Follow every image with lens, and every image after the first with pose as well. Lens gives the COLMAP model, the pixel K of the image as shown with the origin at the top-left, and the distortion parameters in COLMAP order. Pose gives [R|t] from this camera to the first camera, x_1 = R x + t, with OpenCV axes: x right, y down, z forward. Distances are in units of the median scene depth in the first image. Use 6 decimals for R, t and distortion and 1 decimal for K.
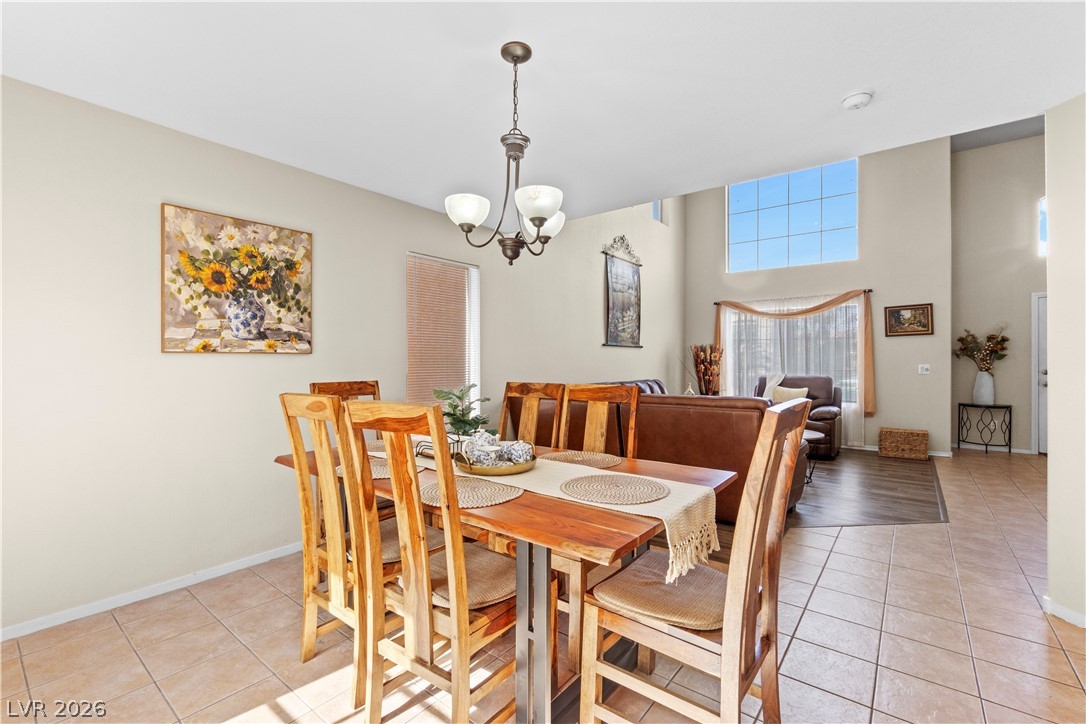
lens RADIAL K [[470.6, 0, 541.5], [0, 470.6, 359.2], [0, 0, 1]] dist [-0.015937, -0.000052]
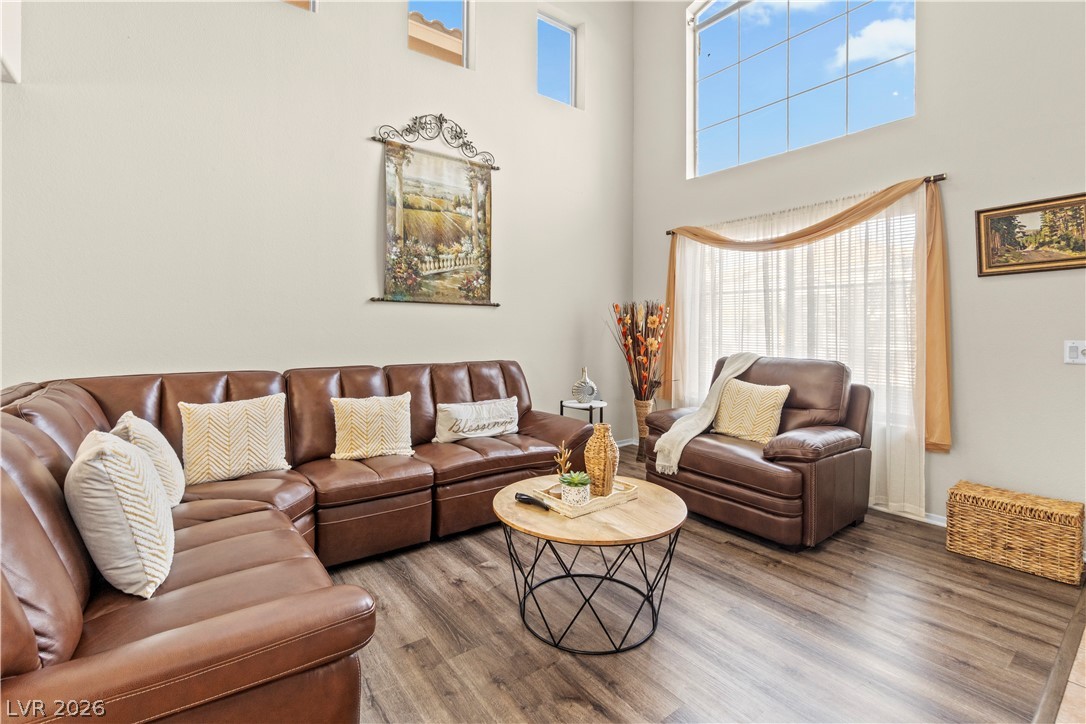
lens RADIAL K [[488.5, 0, 542.3], [0, 488.5, 324.6], [0, 0, 1]] dist [-0.001144, -0.000027]
pose [[0.968040, 0.002872, -0.250781, 0.456223], [-0.004652, 0.999968, -0.006507, 0.002465], [0.250754, 0.007465, 0.968022, 0.448068]]
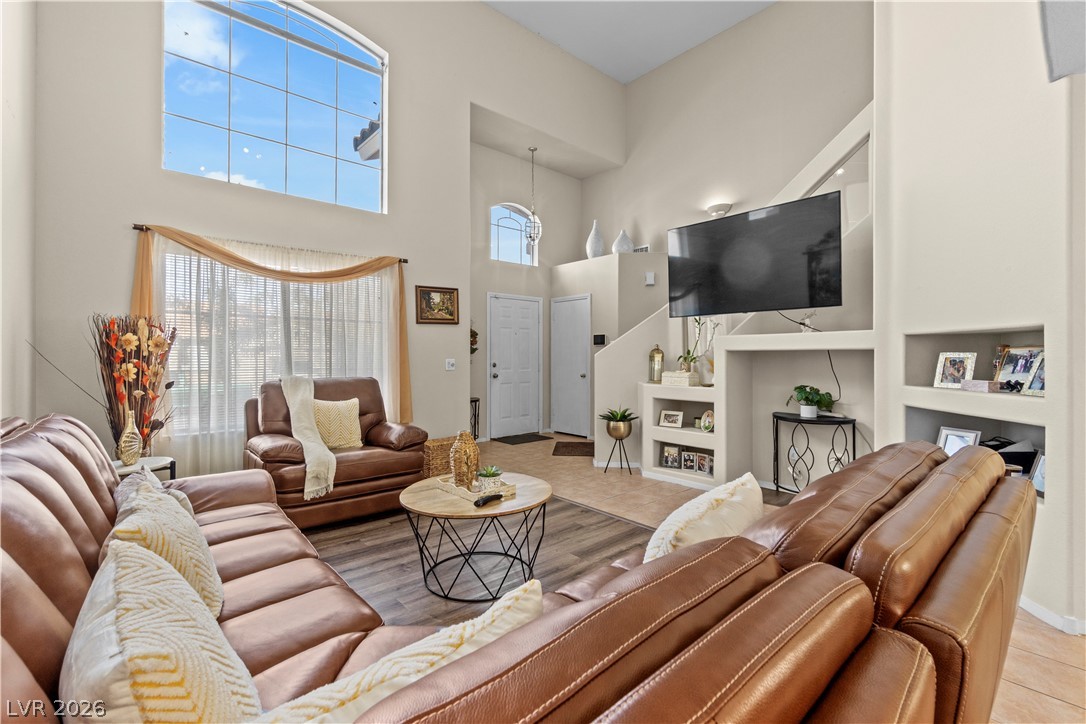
lens RADIAL K [[470.6, 0, 541.5], [0, 470.6, 359.2], [0, 0, 1]] dist [-0.015937, -0.000052]
pose [[0.180406, -0.007742, 0.983562, 0.000877], [-0.002624, 0.999962, 0.008352, 0.004170], [-0.983589, -0.004087, 0.180379, 0.661173]]
